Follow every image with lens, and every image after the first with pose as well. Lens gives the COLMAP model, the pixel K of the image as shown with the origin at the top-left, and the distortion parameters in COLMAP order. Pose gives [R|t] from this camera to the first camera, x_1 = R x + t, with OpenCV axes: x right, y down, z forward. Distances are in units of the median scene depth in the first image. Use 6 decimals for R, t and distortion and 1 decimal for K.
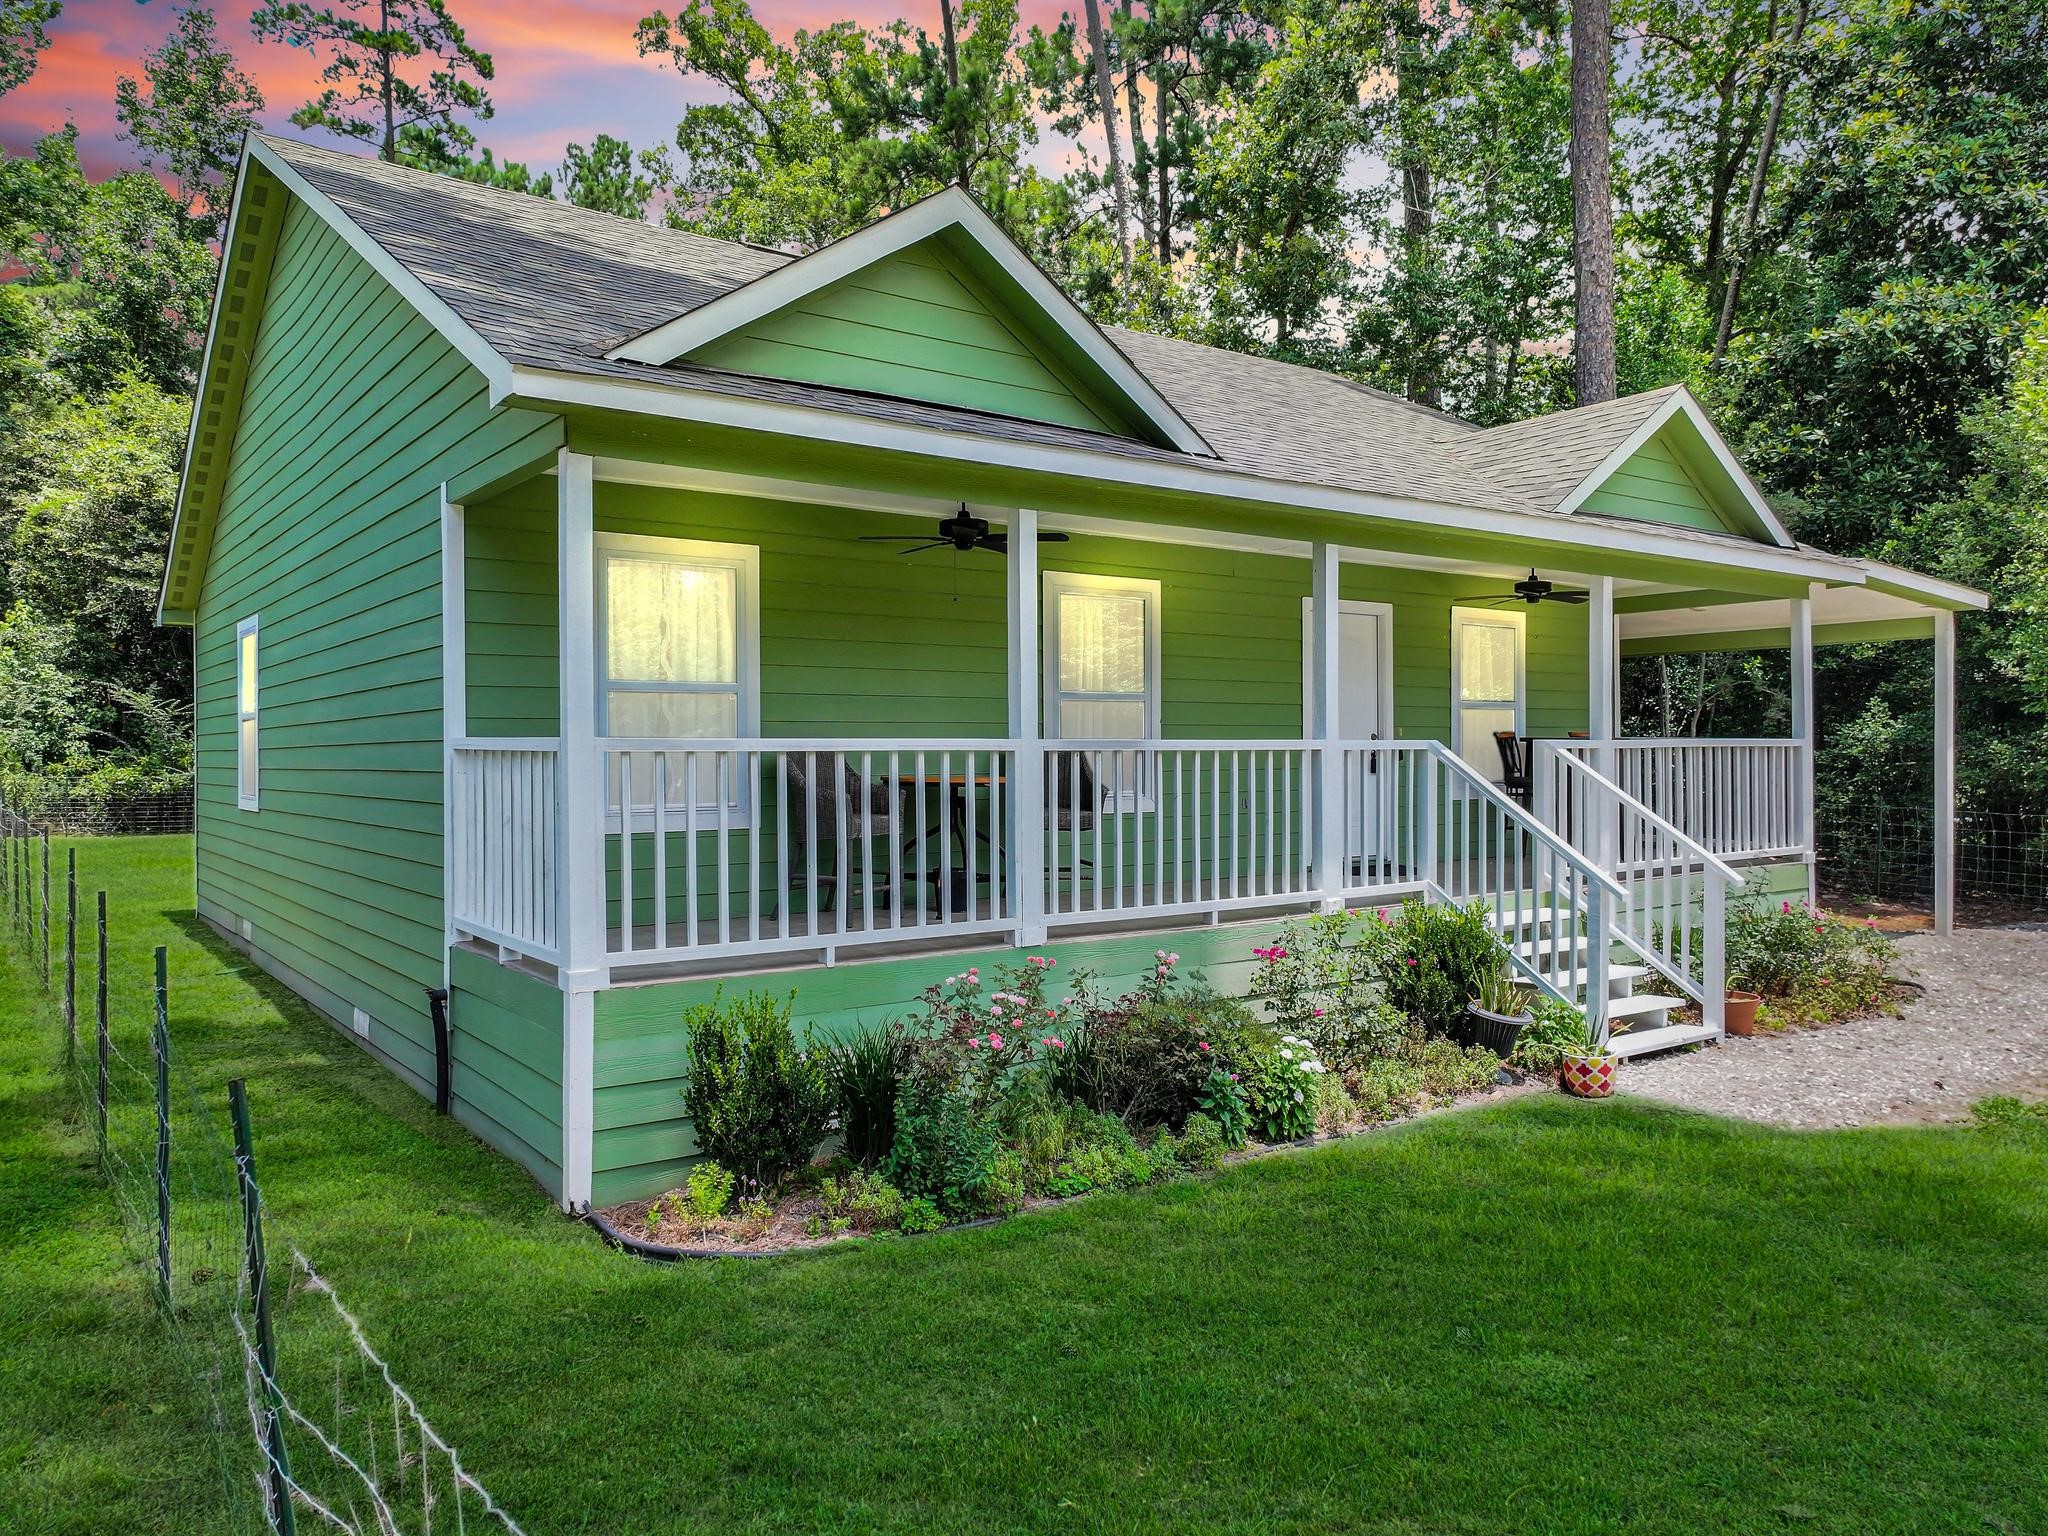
lens RADIAL K [[1452.0, 0, 1032.8], [0, 1452.0, 756.3], [0, 0, 1]] dist [-0.019141, 0.036331]
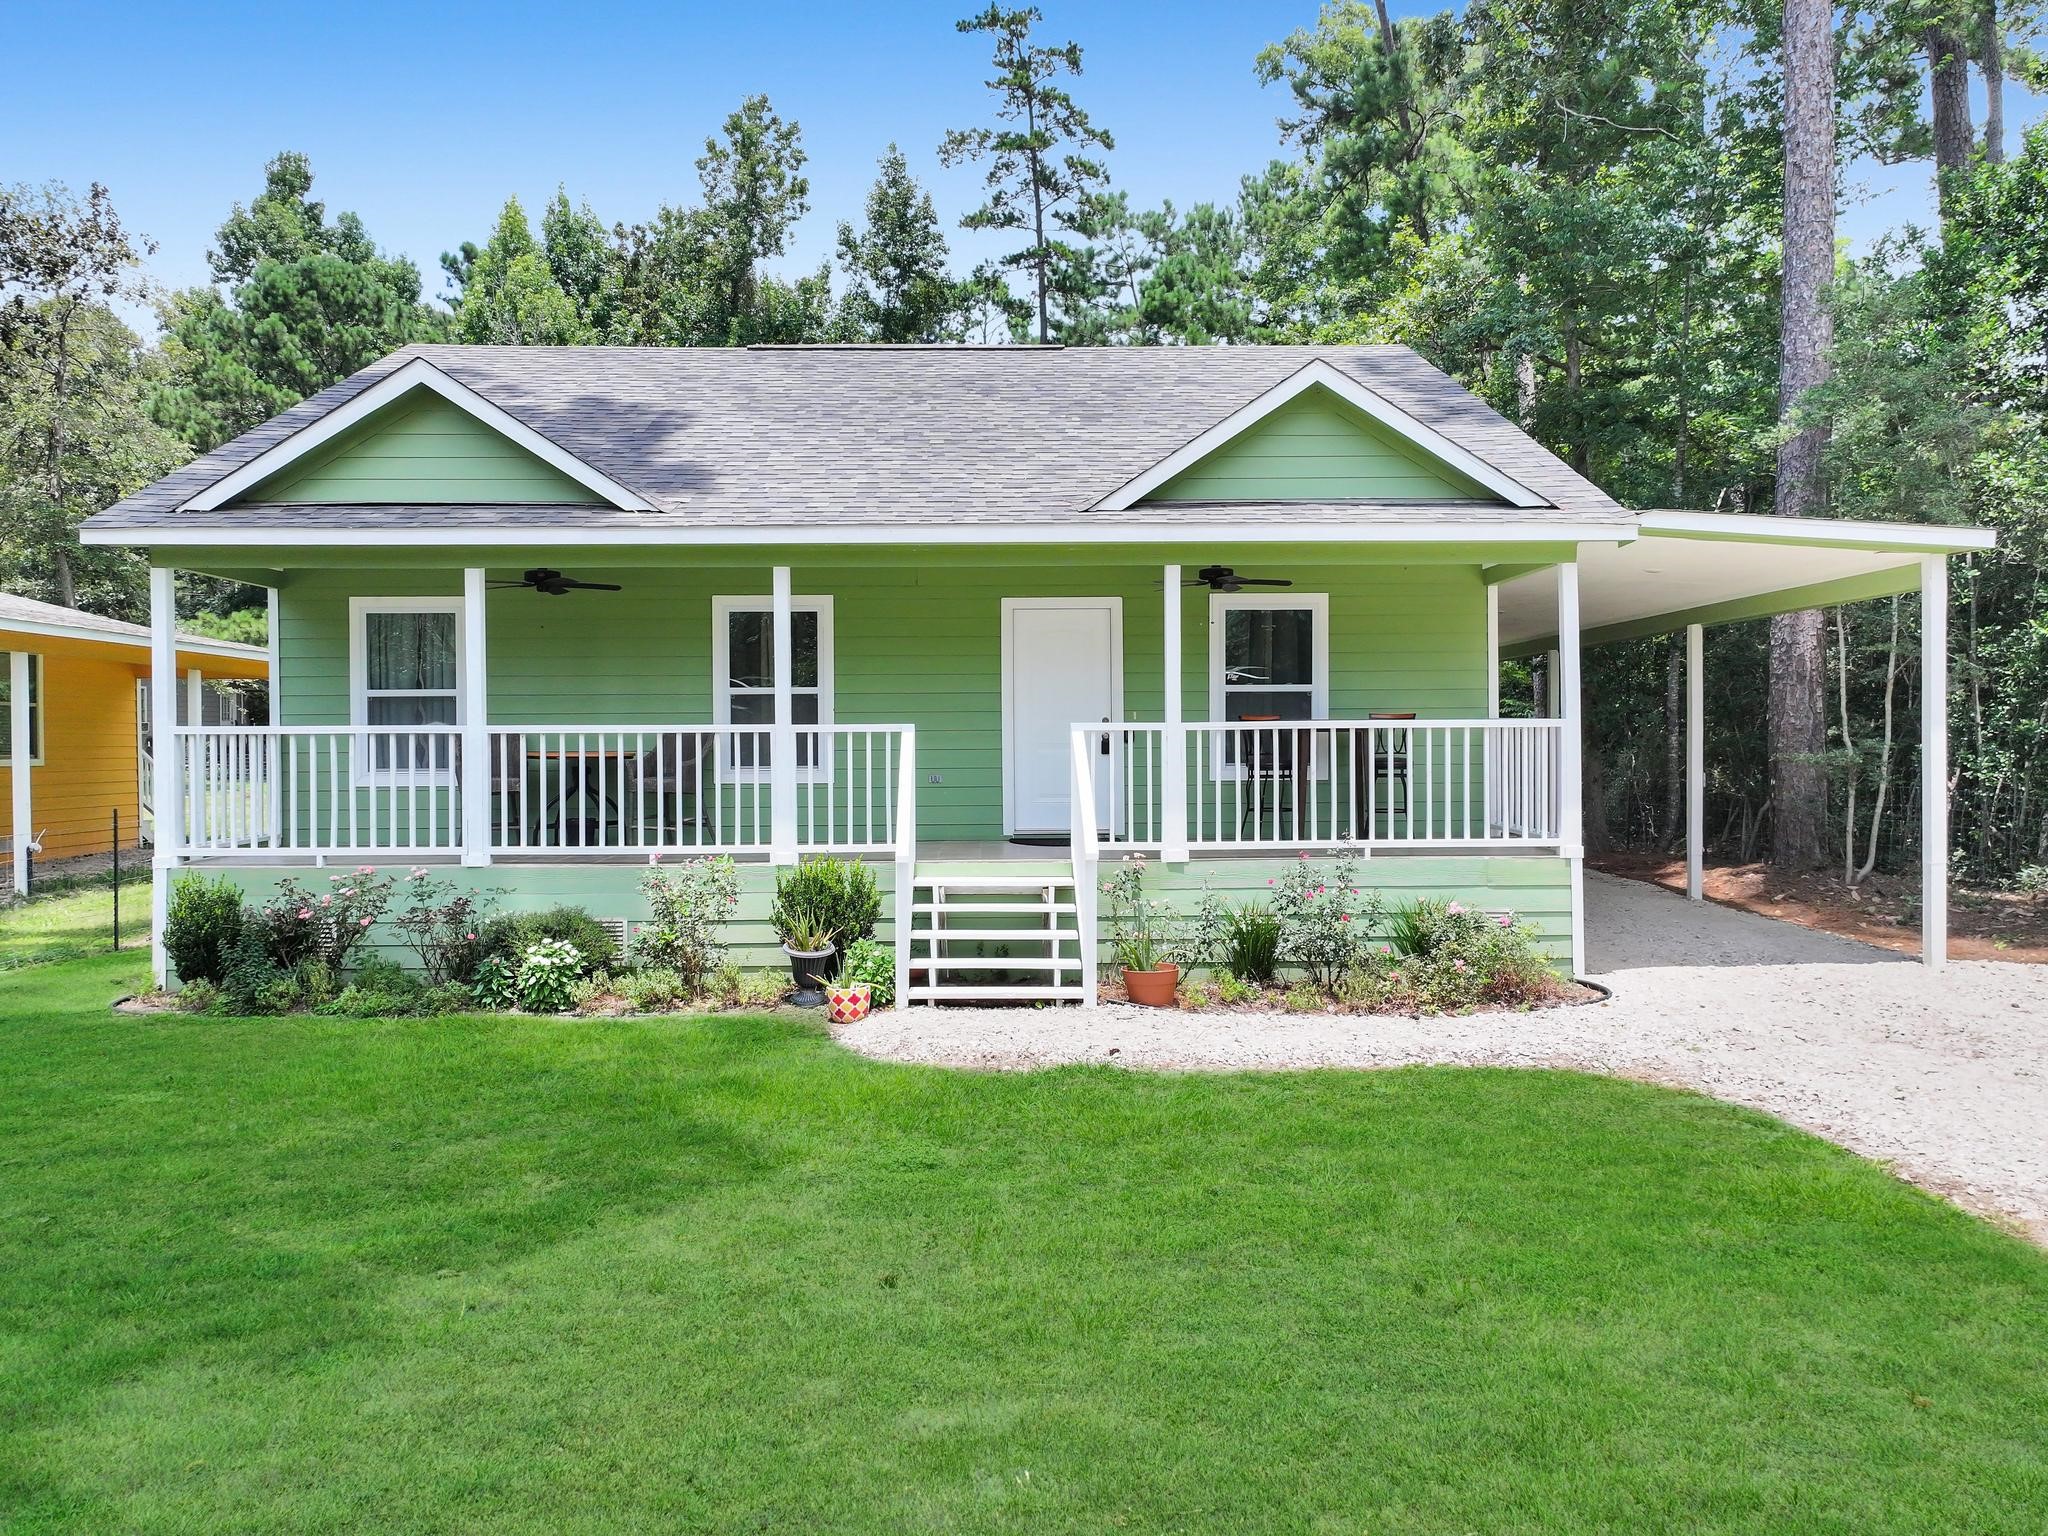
lens RADIAL K [[1406.4, 0, 996.7], [0, 1406.4, 743.7], [0, 0, 1]] dist [0.007701, 0.001933]
pose [[0.814049, 0.006518, -0.580759, 0.657998], [-0.001811, 0.999961, 0.008683, -0.003759], [0.580793, -0.006017, 0.814029, 0.078922]]
